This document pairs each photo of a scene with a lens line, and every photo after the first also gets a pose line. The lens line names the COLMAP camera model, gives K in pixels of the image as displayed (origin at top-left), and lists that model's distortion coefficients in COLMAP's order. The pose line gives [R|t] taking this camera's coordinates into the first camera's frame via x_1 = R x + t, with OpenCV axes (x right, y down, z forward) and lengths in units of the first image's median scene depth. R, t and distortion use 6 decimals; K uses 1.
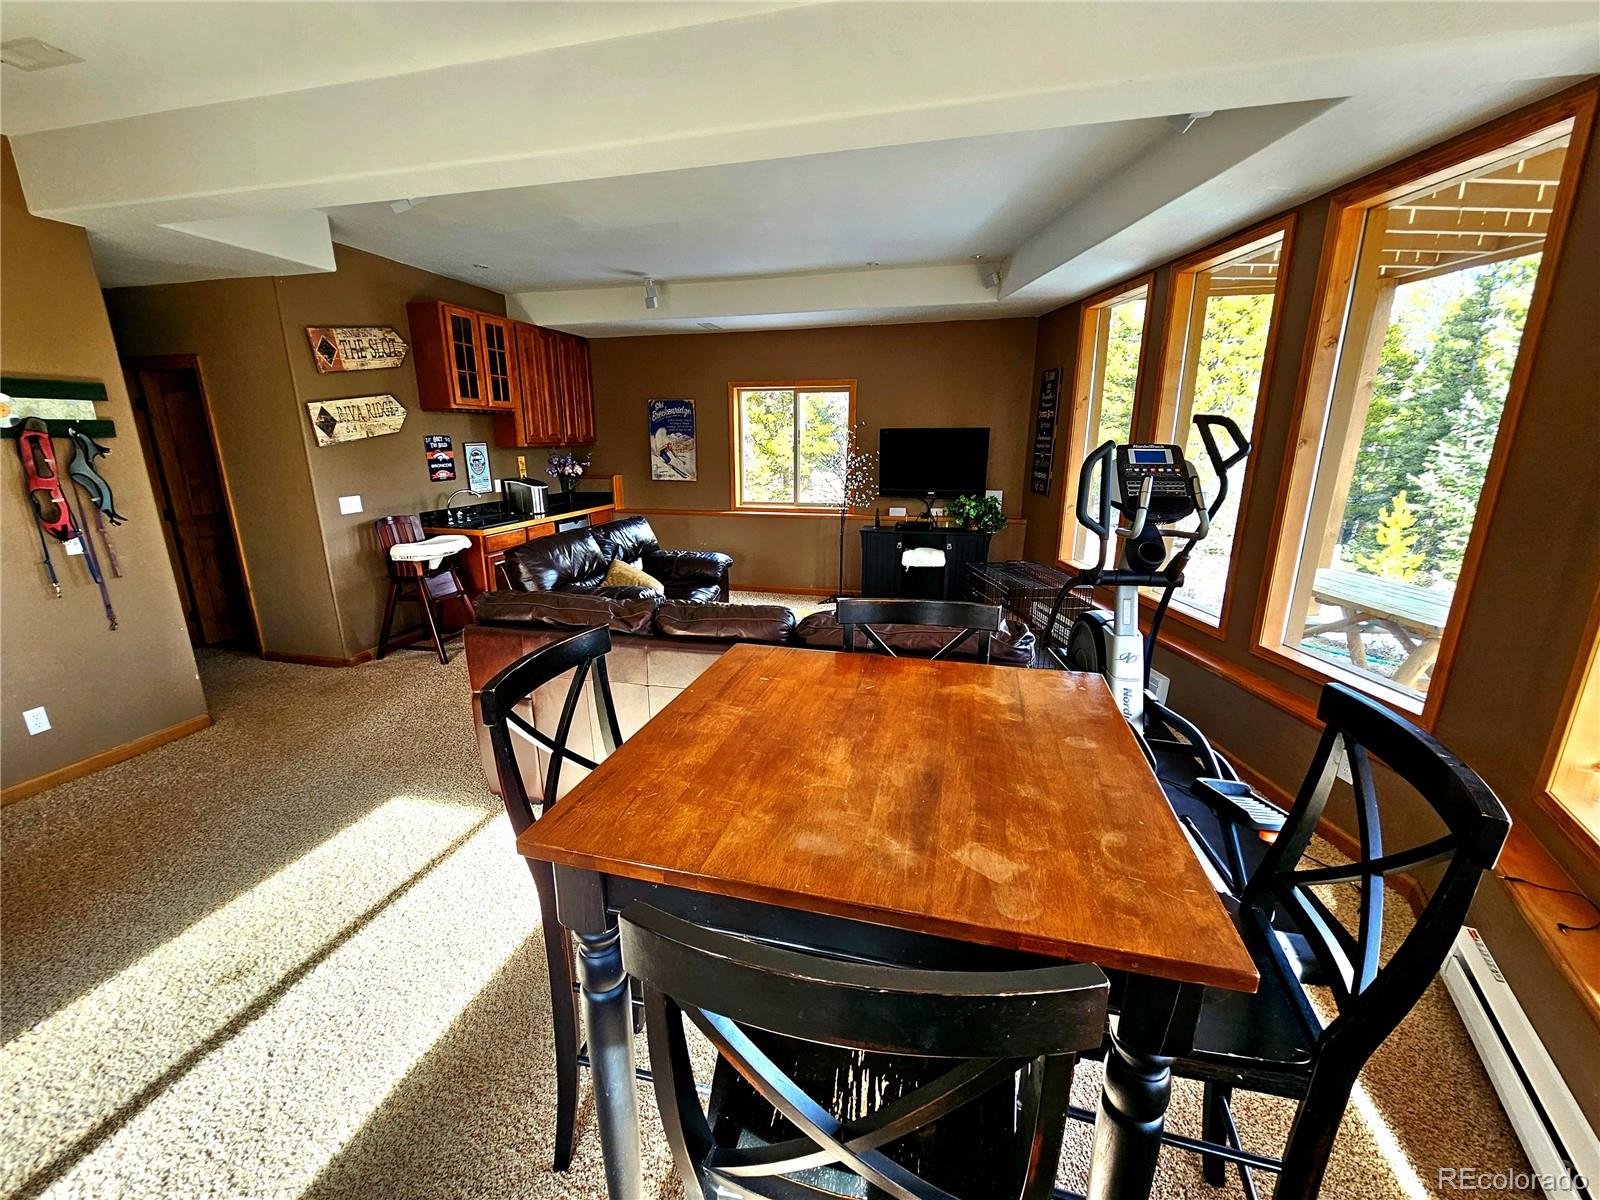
lens RADIAL K [[635.5, 0, 801.2], [0, 635.5, 604.4], [0, 0, 1]] dist [-0.003013, 0.000394]
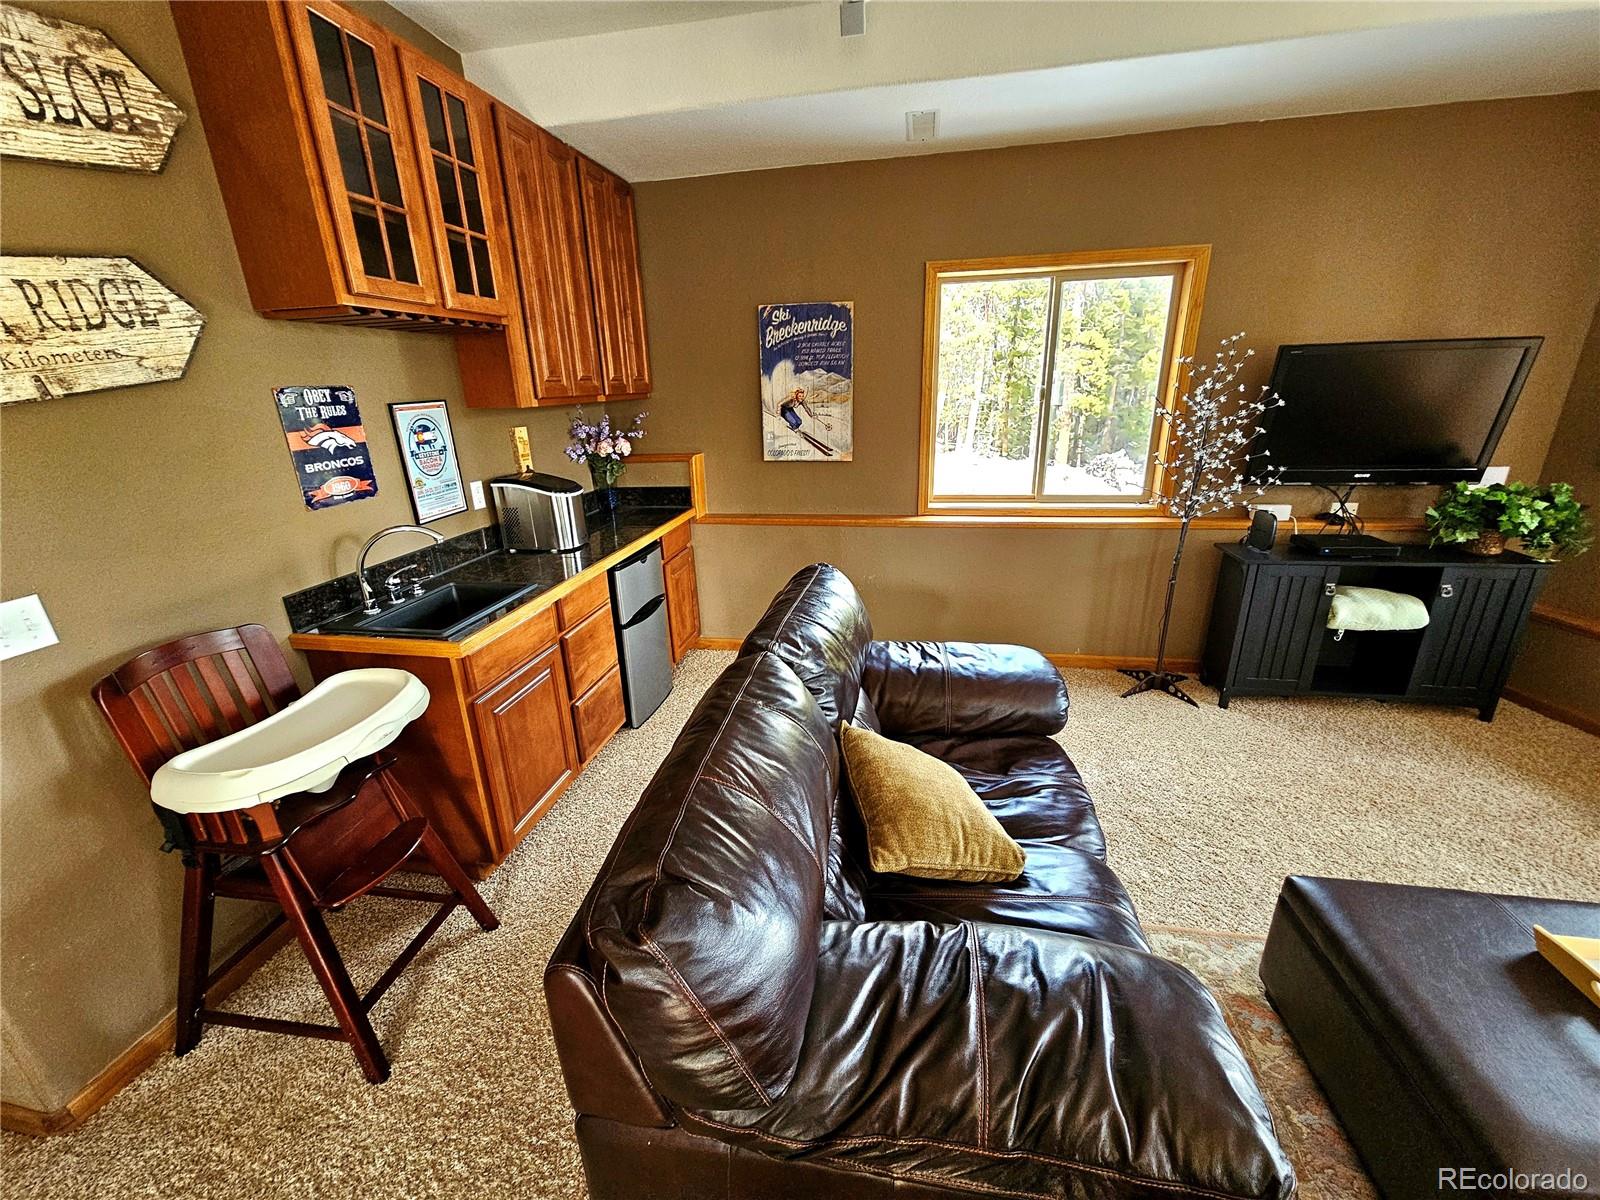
lens RADIAL K [[635.5, 0, 800.6], [0, 635.5, 595.4], [0, 0, 1]] dist [-0.003013, 0.000394]
pose [[0.998137, -0.044183, 0.042066, -0.283740], [0.041220, 0.996774, 0.068873, -0.145385], [-0.044974, -0.067010, 0.996738, 0.560424]]
